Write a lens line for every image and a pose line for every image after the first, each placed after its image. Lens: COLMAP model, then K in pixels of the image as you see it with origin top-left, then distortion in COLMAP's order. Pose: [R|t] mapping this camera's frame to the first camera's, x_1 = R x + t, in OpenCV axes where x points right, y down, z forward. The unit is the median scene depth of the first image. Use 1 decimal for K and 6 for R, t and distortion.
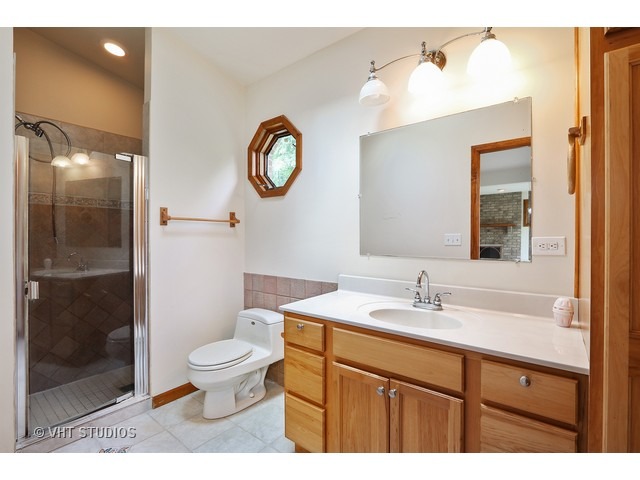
lens RADIAL K [[296.7, 0, 321.4], [0, 296.7, 239.0], [0, 0, 1]] dist [-0.011245, -0.000708]
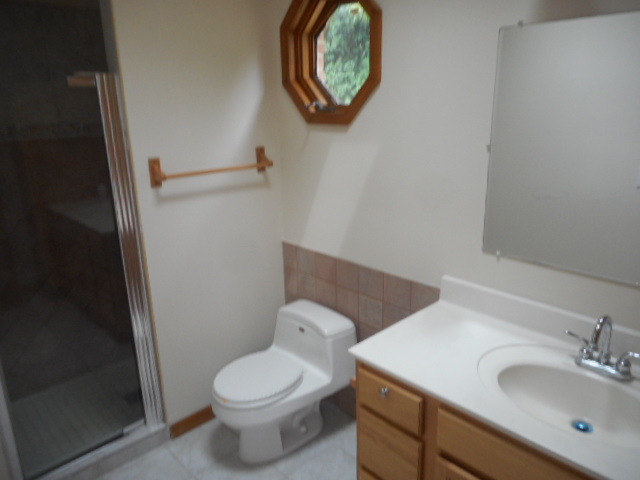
lens RADIAL K [[470.8, 0, 318.9], [0, 470.8, 240.8], [0, 0, 1]] dist [0.010212, 0.007670]
pose [[0.988959, 0.024139, -0.146212, -0.045891], [0.019368, 0.957126, 0.289024, -0.209746], [0.146920, -0.288665, 0.946090, 0.075665]]
